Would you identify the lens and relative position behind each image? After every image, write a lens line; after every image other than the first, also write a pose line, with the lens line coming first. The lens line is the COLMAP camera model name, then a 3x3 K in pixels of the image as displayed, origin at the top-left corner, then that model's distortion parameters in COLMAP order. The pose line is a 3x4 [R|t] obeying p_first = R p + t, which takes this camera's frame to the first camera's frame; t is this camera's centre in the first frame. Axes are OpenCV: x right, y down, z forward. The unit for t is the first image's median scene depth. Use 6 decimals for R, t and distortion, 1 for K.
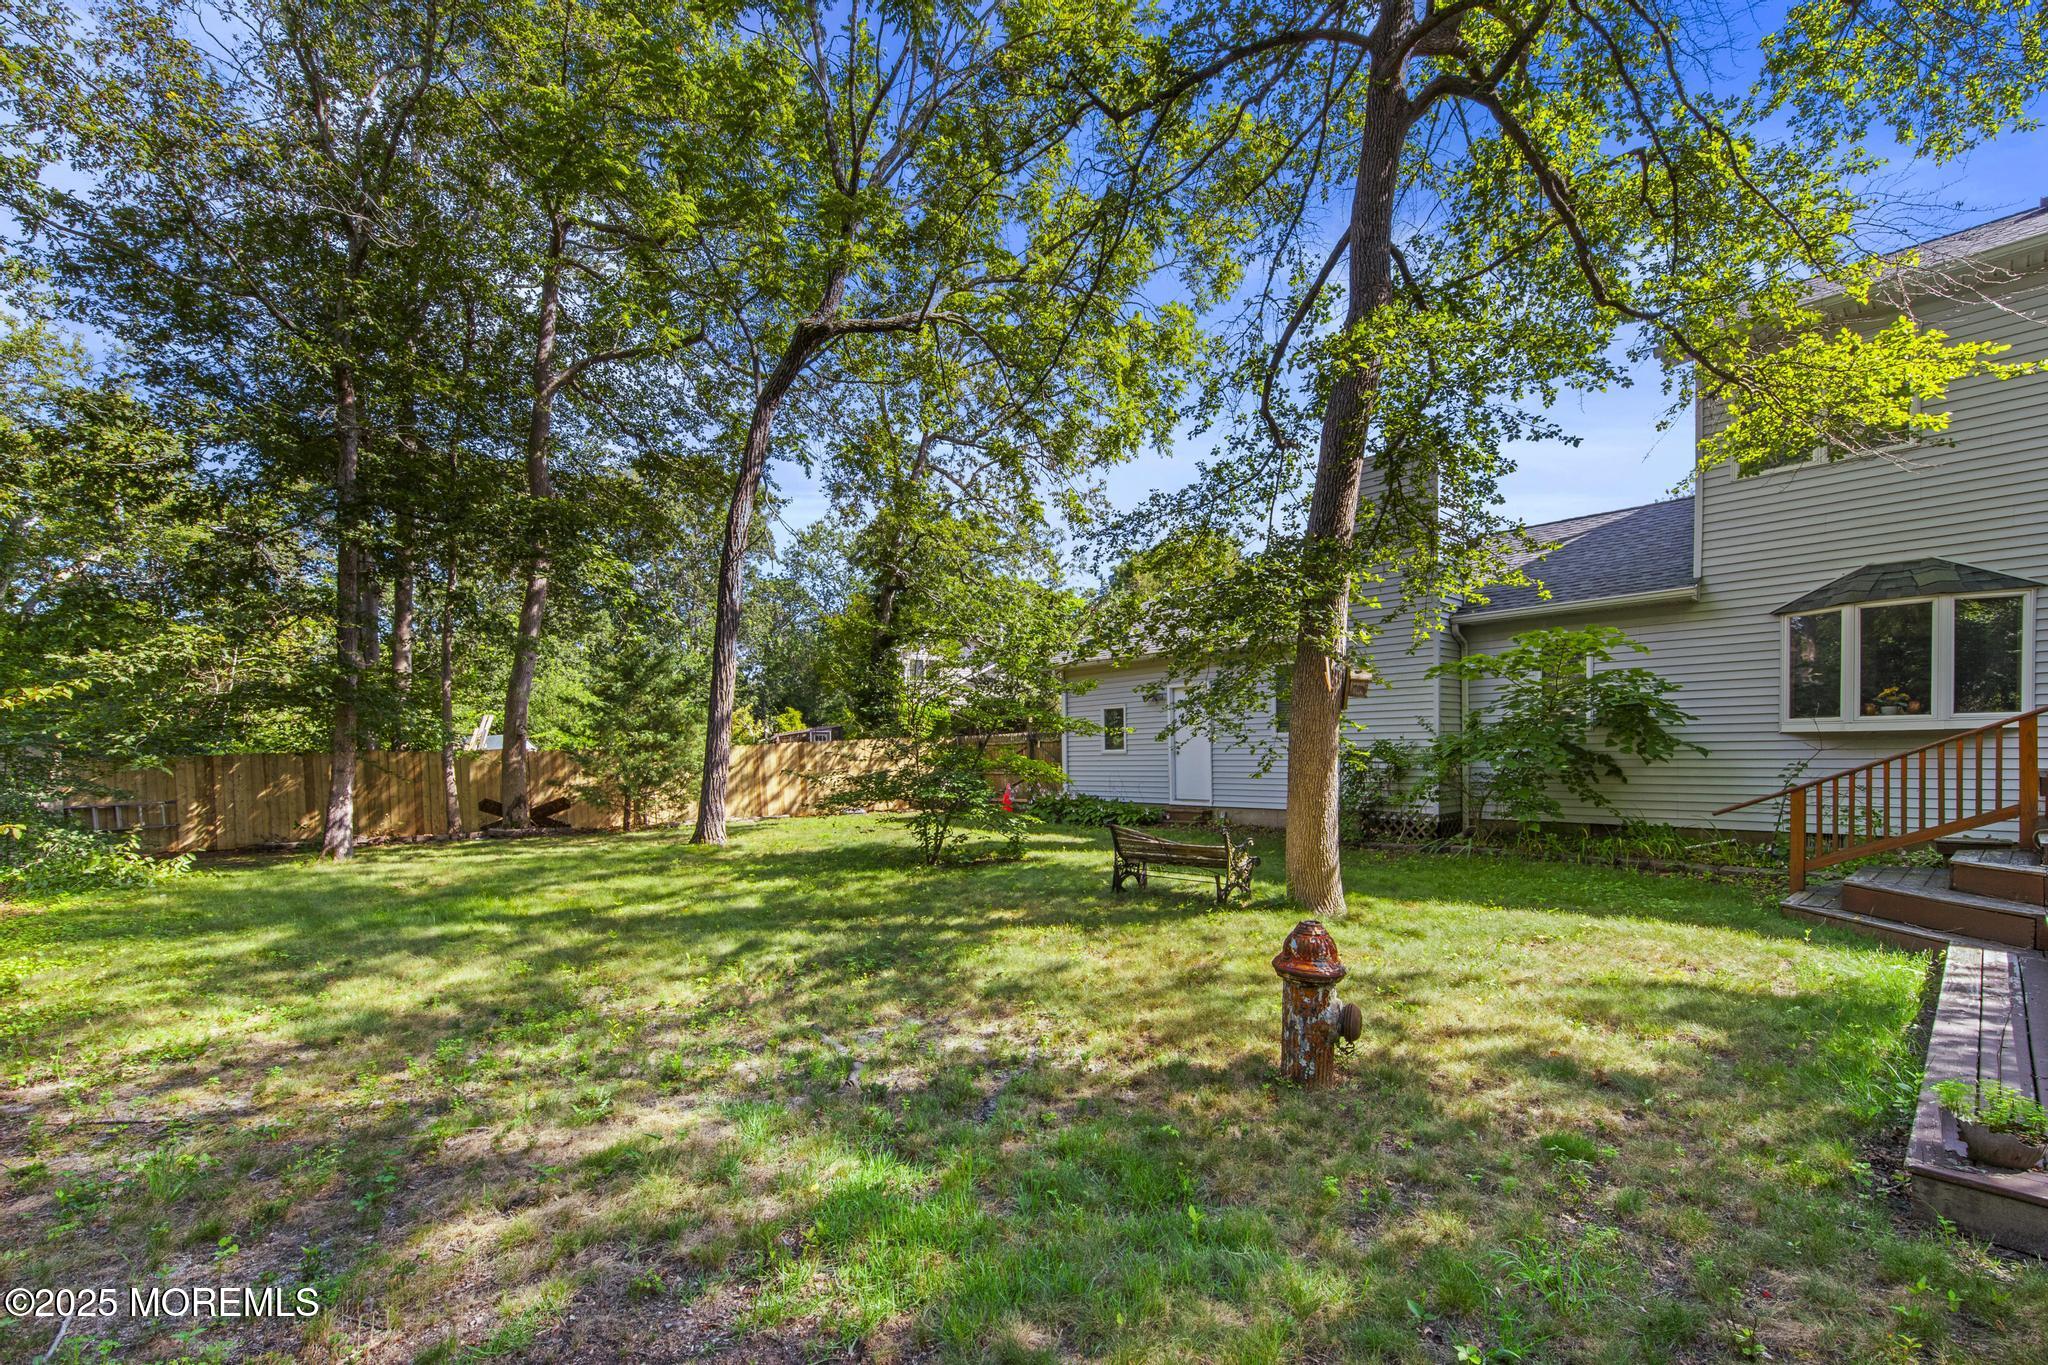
lens RADIAL K [[883.1, 0, 1024.6], [0, 883.1, 768.9], [0, 0, 1]] dist [0.002111, -0.000206]
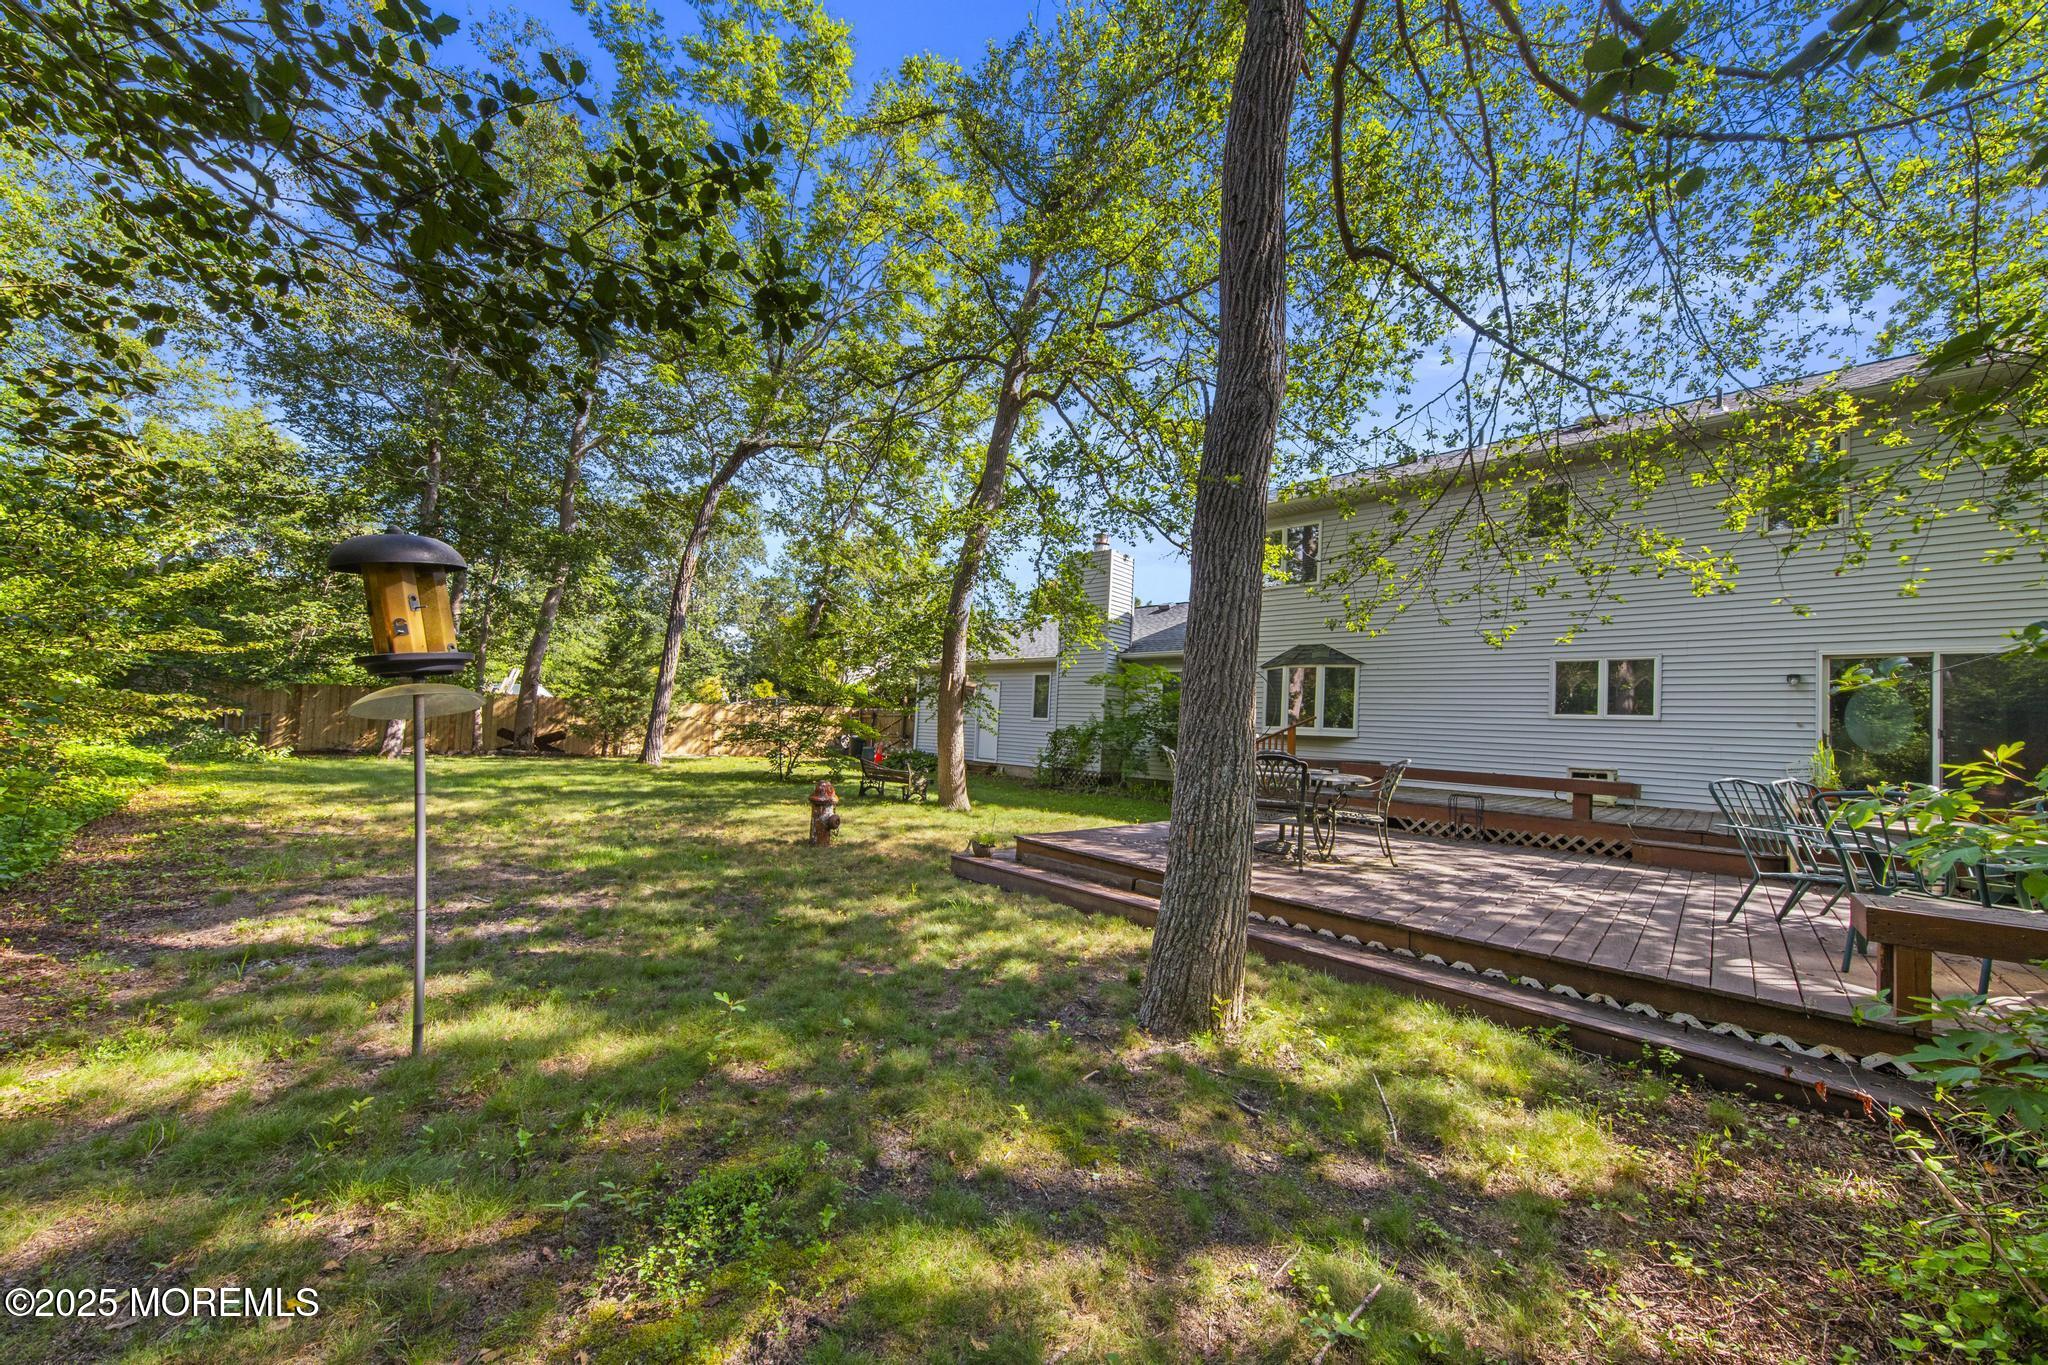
lens RADIAL K [[701.4, 0, 1021.2], [0, 701.4, 701.1], [0, 0, 1]] dist [0.001581, 0.000328]
pose [[0.994909, 0.069807, 0.072689, 0.258000], [-0.065288, 0.995889, -0.062795, 0.014051], [-0.076774, 0.057729, 0.995376, -0.364186]]
